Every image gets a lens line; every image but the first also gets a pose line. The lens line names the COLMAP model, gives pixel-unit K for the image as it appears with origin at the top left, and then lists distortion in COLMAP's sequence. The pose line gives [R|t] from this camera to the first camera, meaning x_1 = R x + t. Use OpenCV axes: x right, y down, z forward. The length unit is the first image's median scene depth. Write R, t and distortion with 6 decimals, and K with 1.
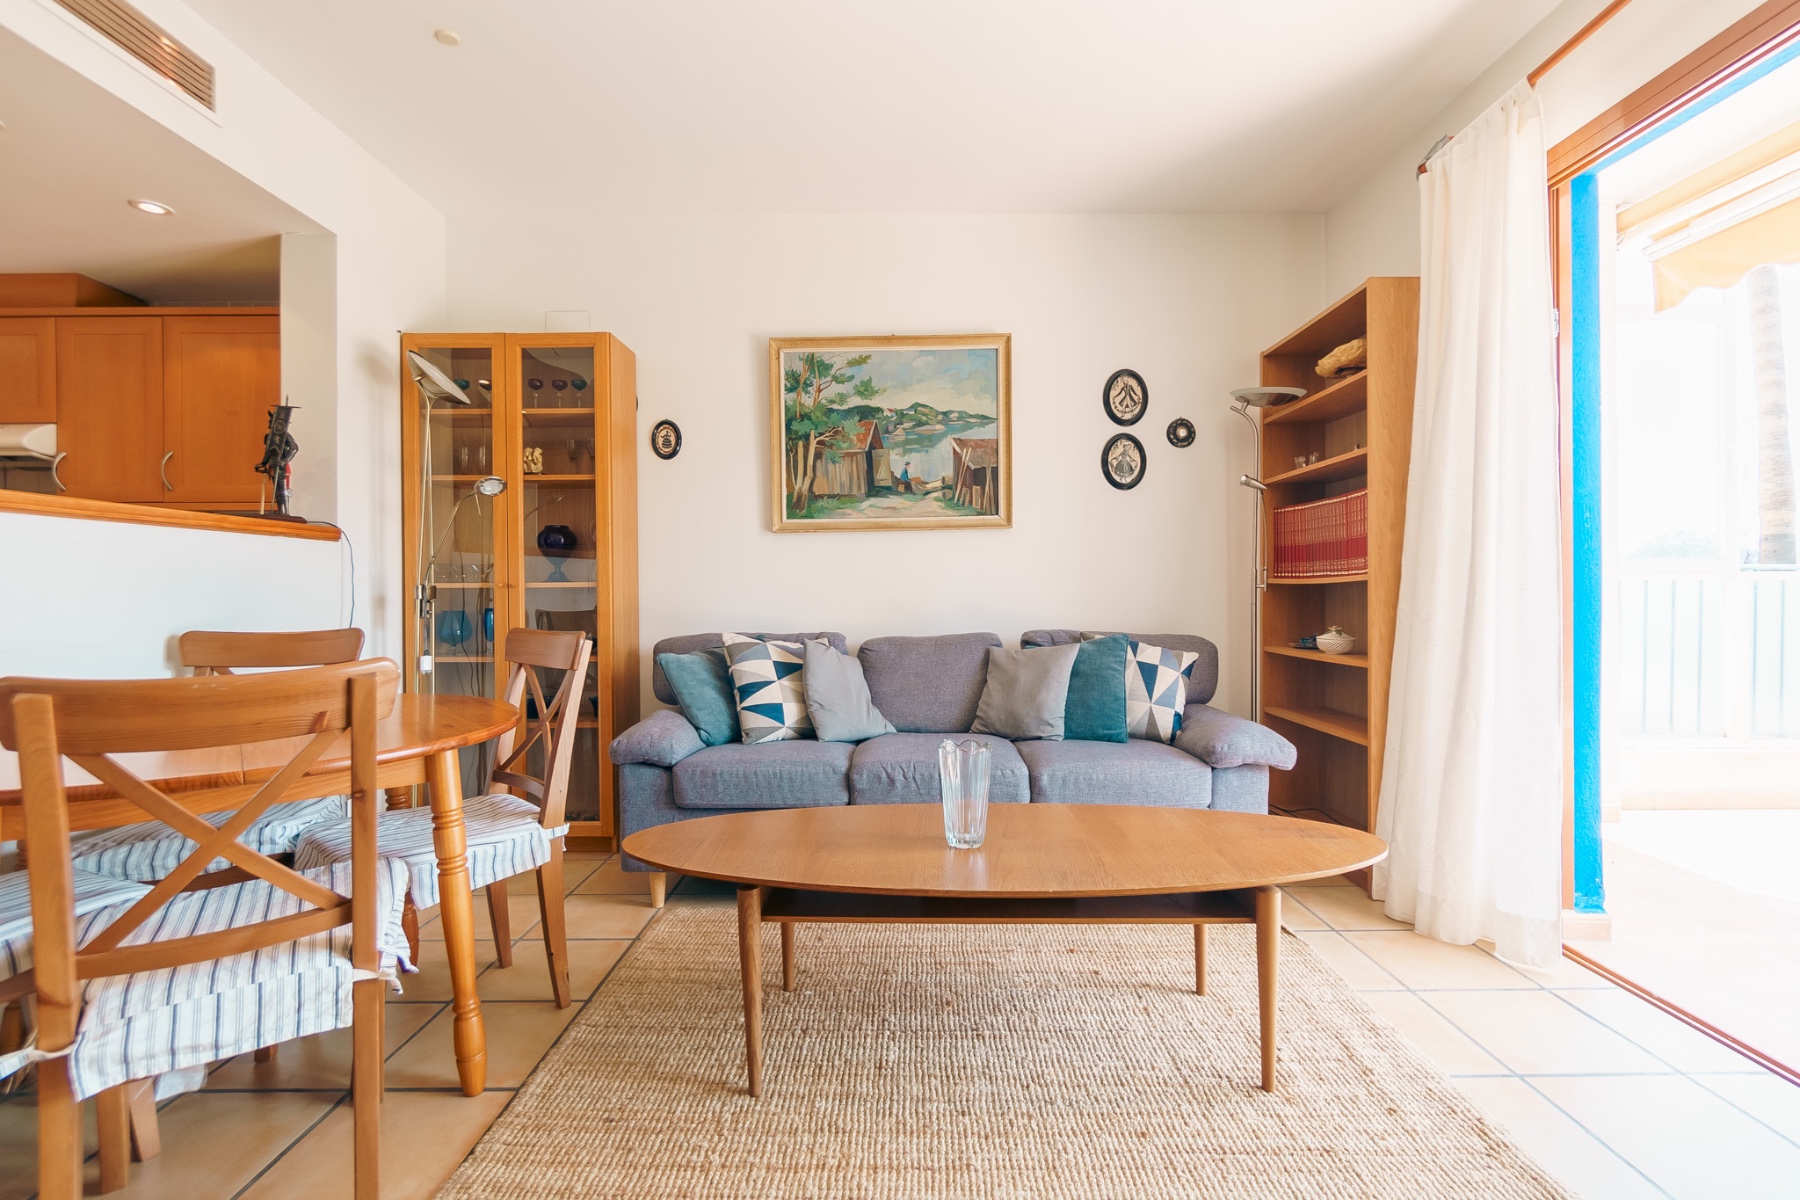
lens RADIAL K [[802.1, 0, 901.7], [0, 802.1, 590.6], [0, 0, 1]] dist [-0.003539, 0.000049]
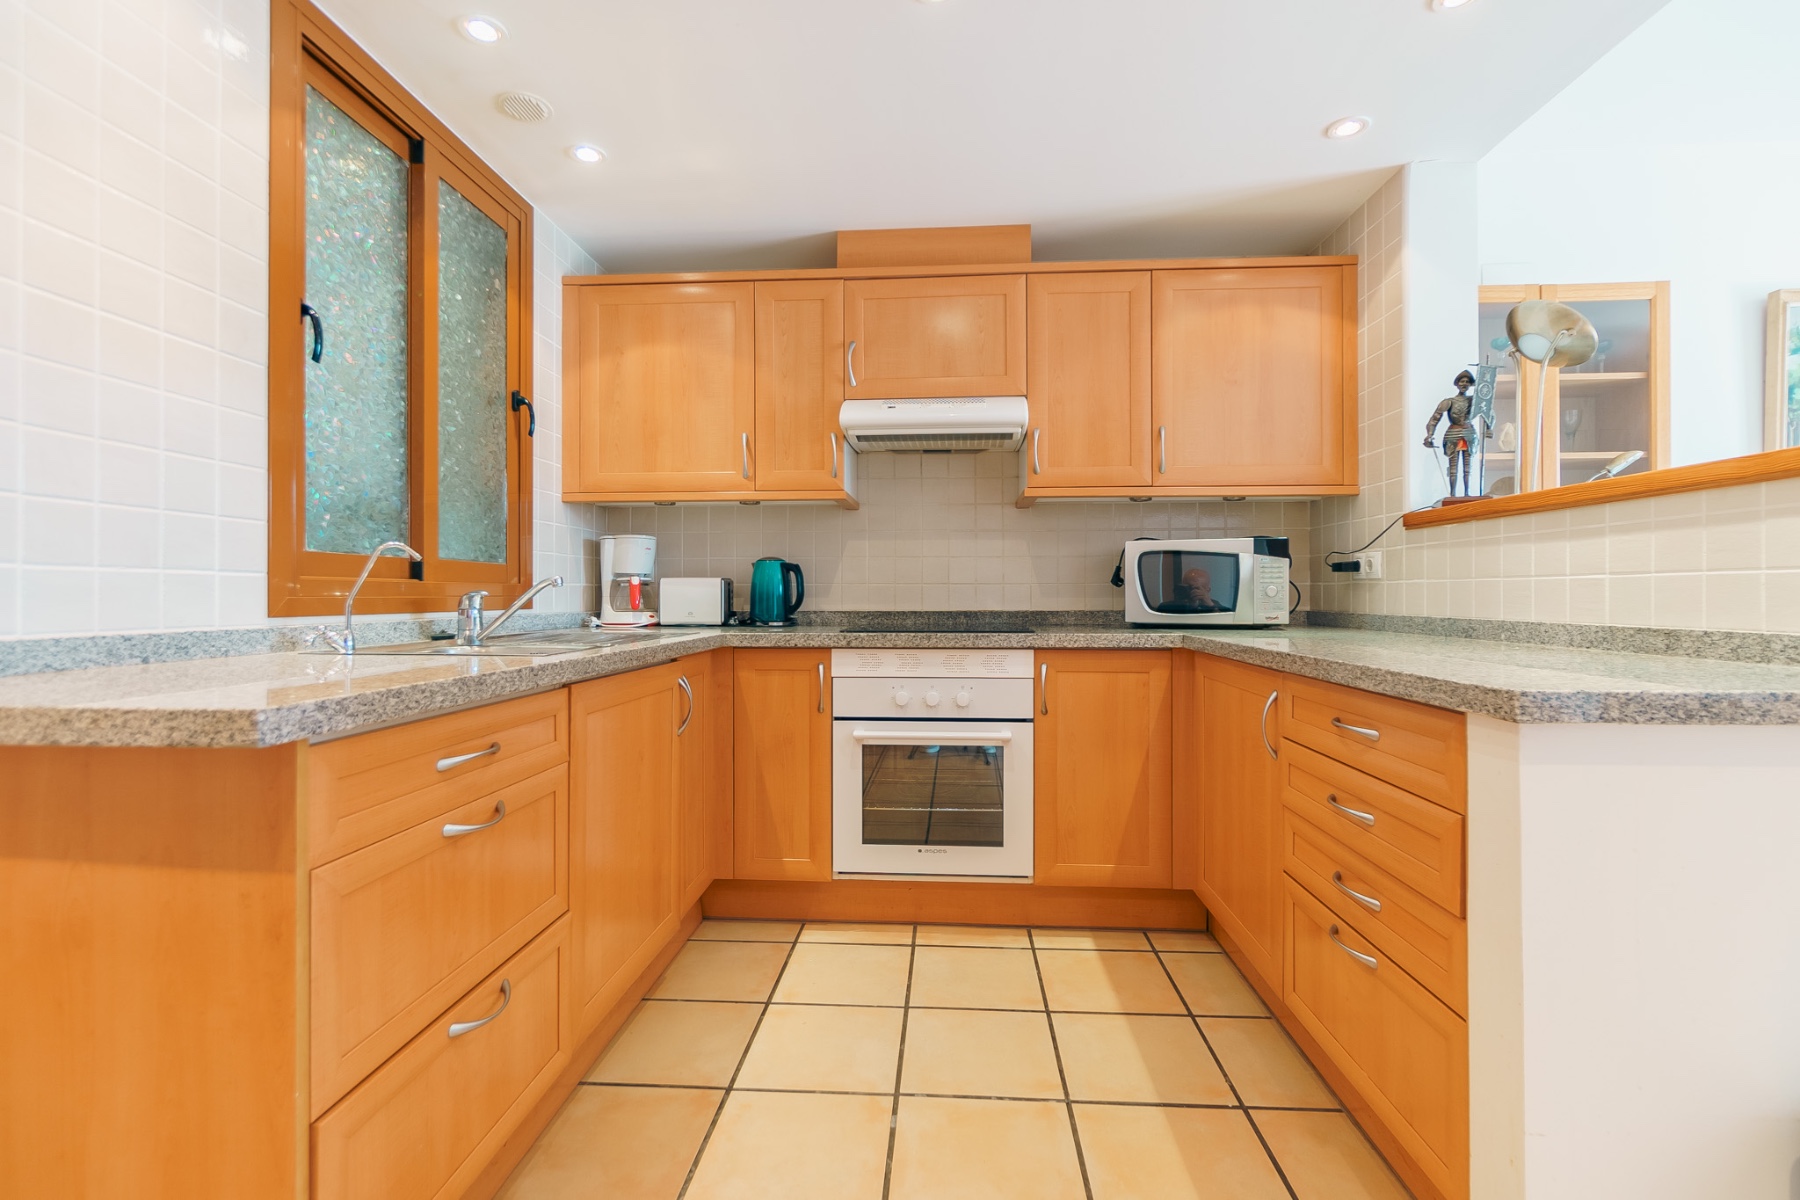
lens RADIAL K [[796.5, 0, 902.8], [0, 796.5, 590.0], [0, 0, 1]] dist [-0.001741, -0.000469]
pose [[0.997909, 0.002624, -0.064576, -1.014334], [-0.002921, 0.999986, -0.004501, 0.005217], [0.064564, 0.004681, 0.997903, 0.114440]]
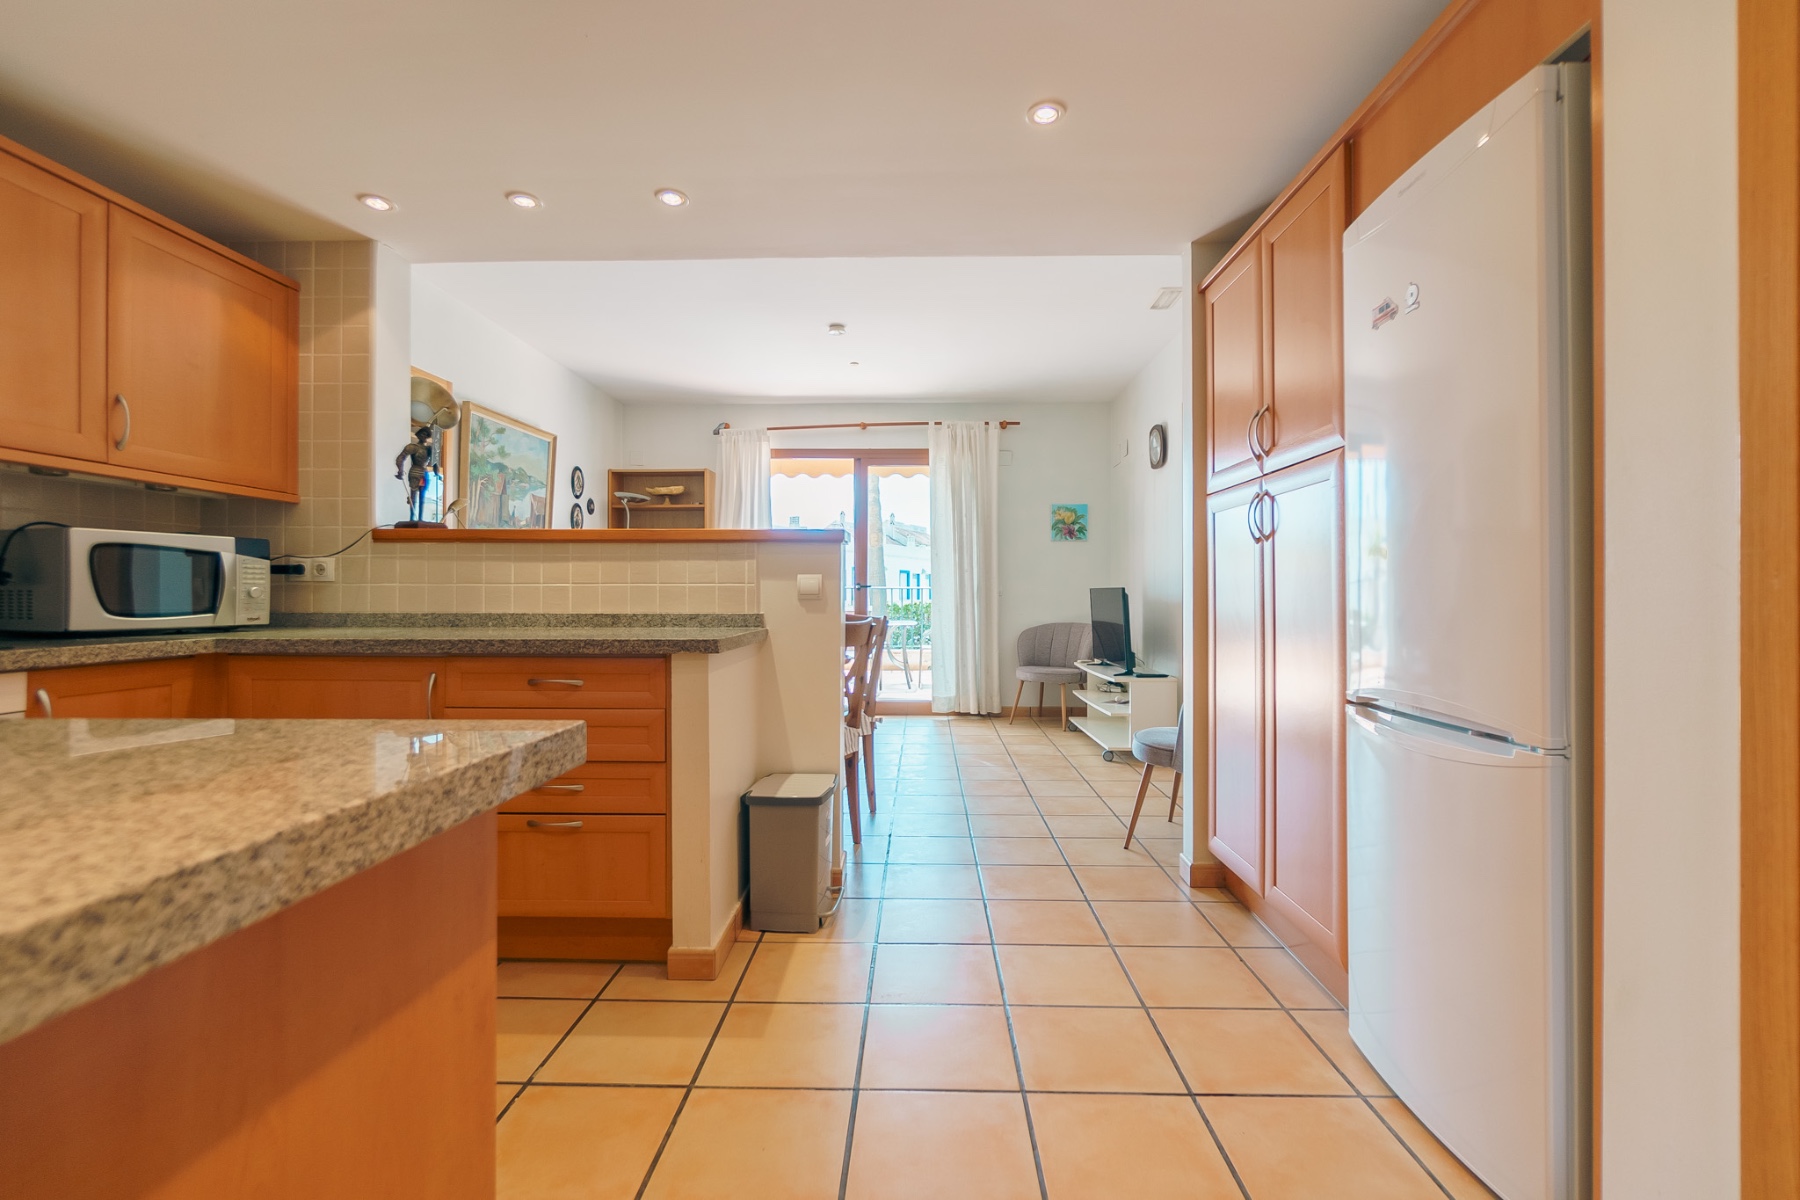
lens RADIAL K [[802.1, 0, 901.7], [0, 802.1, 590.6], [0, 0, 1]] dist [-0.003539, 0.000049]
pose [[0.035153, 0.008668, 0.999344, -1.435088], [-0.001388, 0.999962, -0.008624, 0.006134], [-0.999381, -0.001084, 0.035164, 0.243193]]
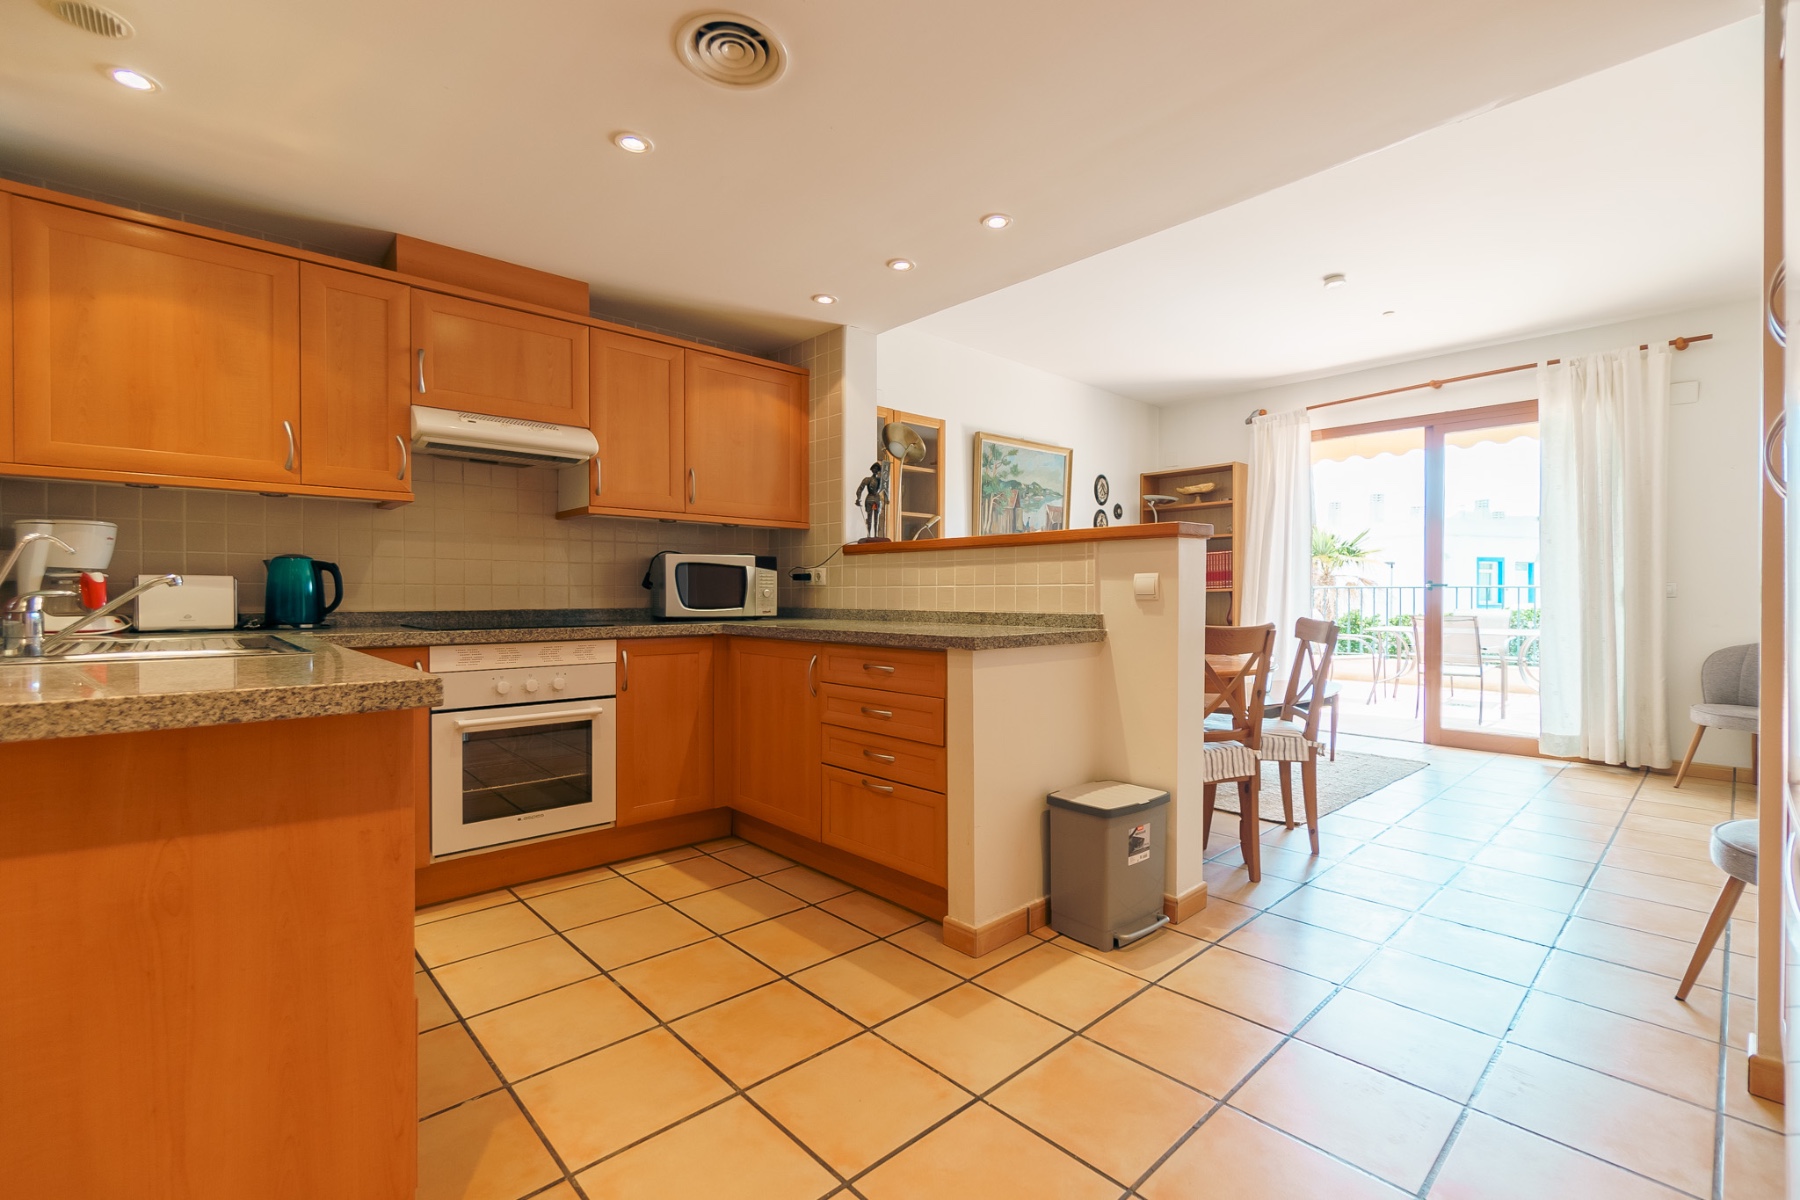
lens RADIAL K [[790.1, 0, 900.0], [0, 790.1, 600.0], [0, 0, 1]] dist [-0.003086, -0.000571]
pose [[0.738313, -0.000030, 0.674458, -1.299102], [-0.003920, 0.999983, 0.004335, 0.005928], [-0.674447, -0.005844, 0.738300, -0.028394]]
